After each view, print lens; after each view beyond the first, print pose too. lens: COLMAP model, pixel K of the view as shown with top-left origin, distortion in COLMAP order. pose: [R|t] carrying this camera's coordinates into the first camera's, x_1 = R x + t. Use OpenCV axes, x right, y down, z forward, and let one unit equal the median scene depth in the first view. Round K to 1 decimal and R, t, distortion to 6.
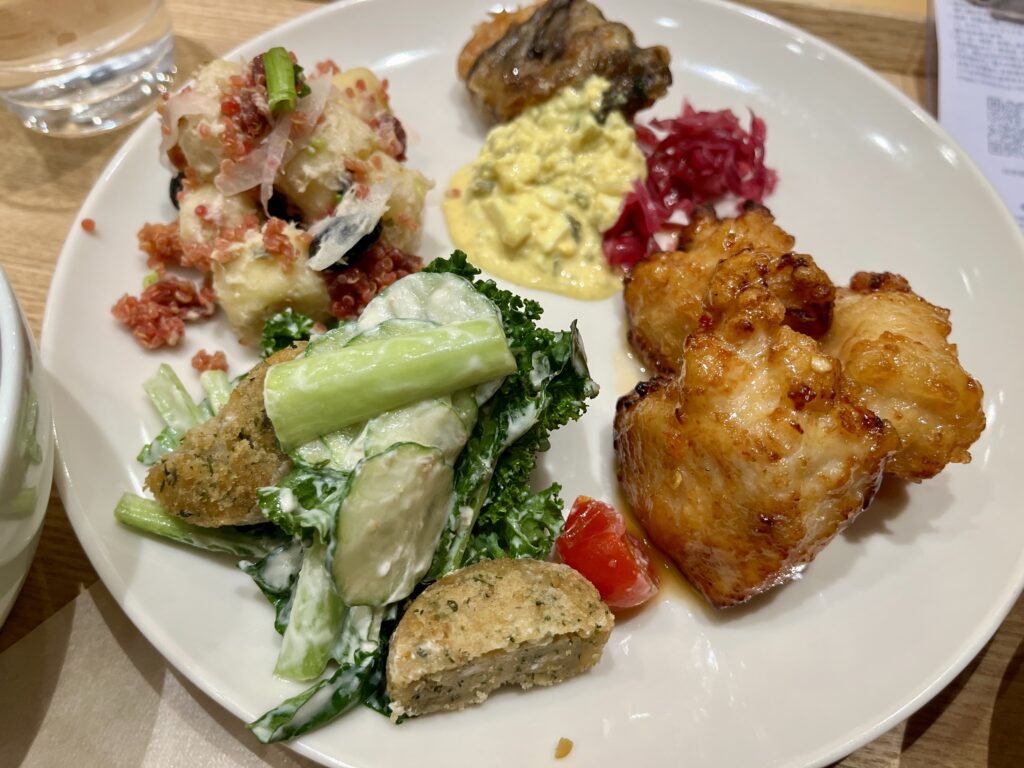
lens RADIAL K [[792.7, 0, 512.0], [0, 792.7, 384.0], [0, 0, 1]] dist [-0.038027, -0.008347]
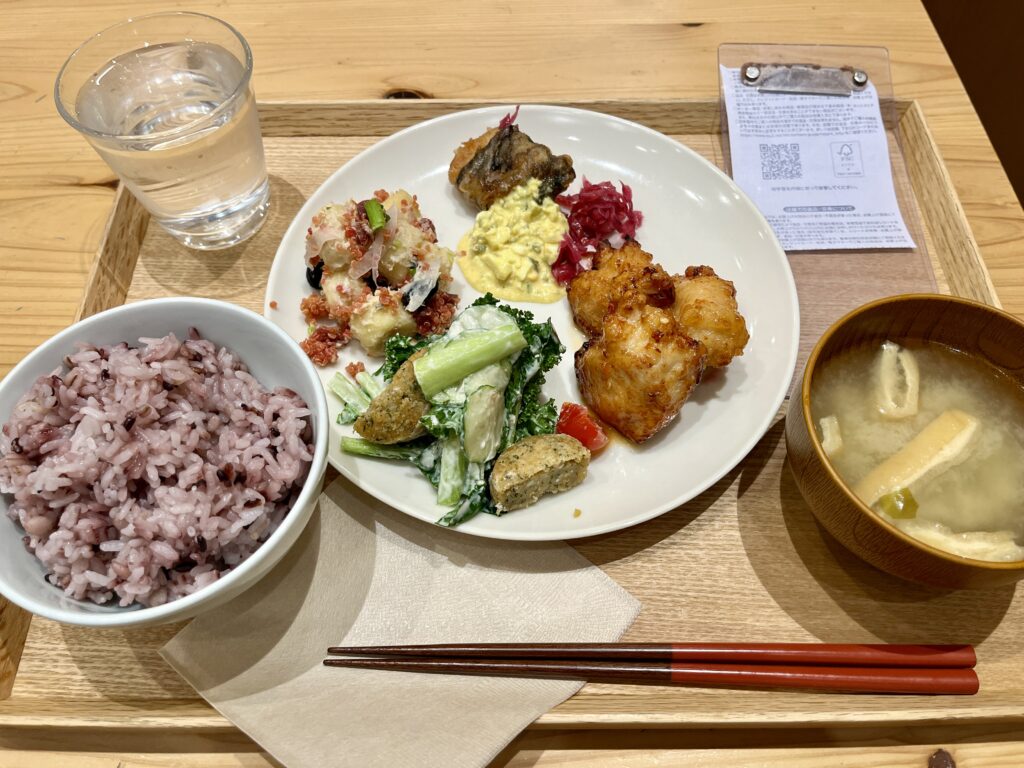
lens RADIAL K [[792.7, 0, 512.0], [0, 792.7, 384.0], [0, 0, 1]] dist [-0.038027, -0.008347]
pose [[0.984549, -0.160114, 0.070905, -0.182641], [0.158799, 0.987023, 0.023837, 0.025885], [-0.073801, -0.012209, 0.997198, -1.015823]]
